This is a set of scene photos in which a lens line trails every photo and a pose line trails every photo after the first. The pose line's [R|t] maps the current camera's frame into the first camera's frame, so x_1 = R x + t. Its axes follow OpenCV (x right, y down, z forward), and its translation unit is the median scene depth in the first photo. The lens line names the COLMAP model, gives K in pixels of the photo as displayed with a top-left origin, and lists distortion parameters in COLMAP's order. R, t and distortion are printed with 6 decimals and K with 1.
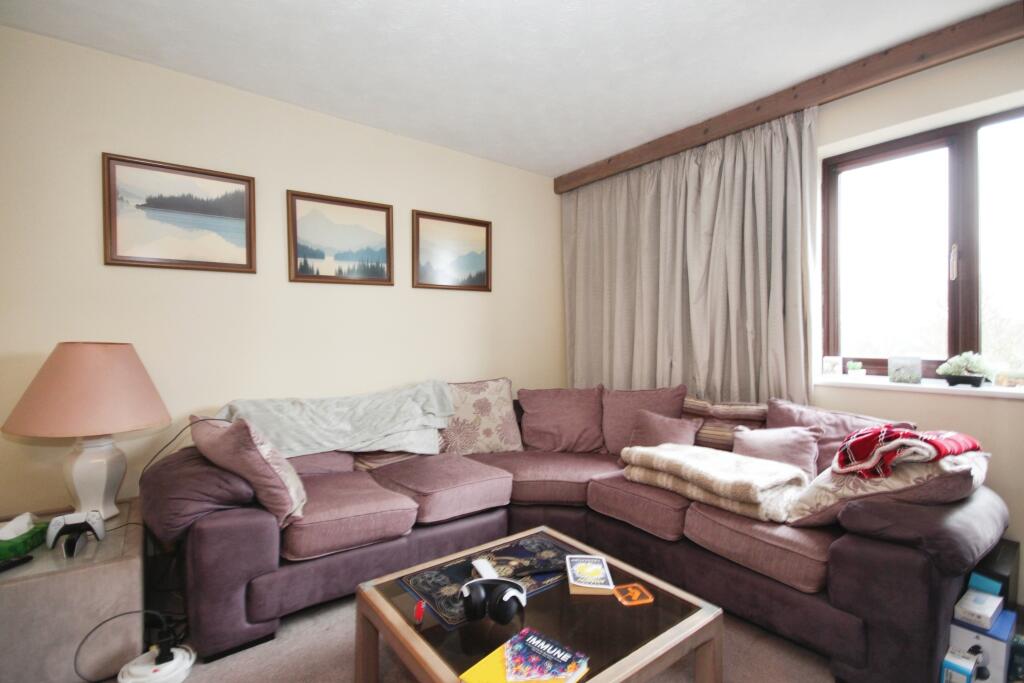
lens RADIAL K [[482.3, 0, 536.4], [0, 482.3, 336.8], [0, 0, 1]] dist [0.000275, 0.000060]
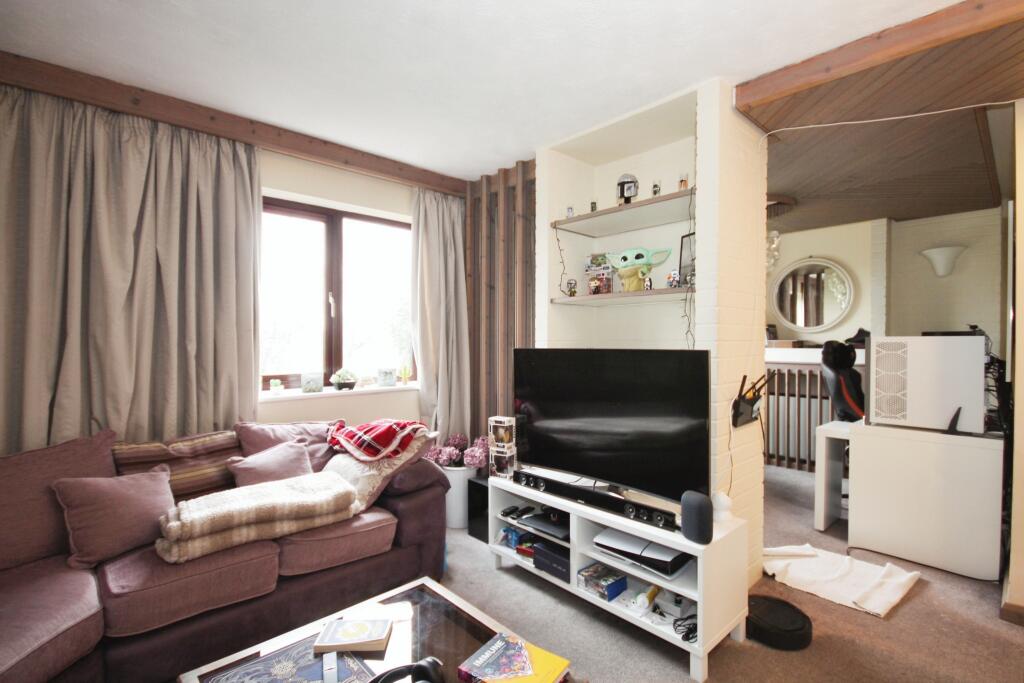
lens RADIAL K [[481.9, 0, 512.0], [0, 481.9, 341.5], [0, 0, 1]] dist [-0.000651, -0.000319]
pose [[-0.072701, -0.002331, 0.997351, -0.632951], [-0.003150, 0.999993, 0.002108, -0.050956], [-0.997349, -0.002988, -0.072707, 0.588136]]
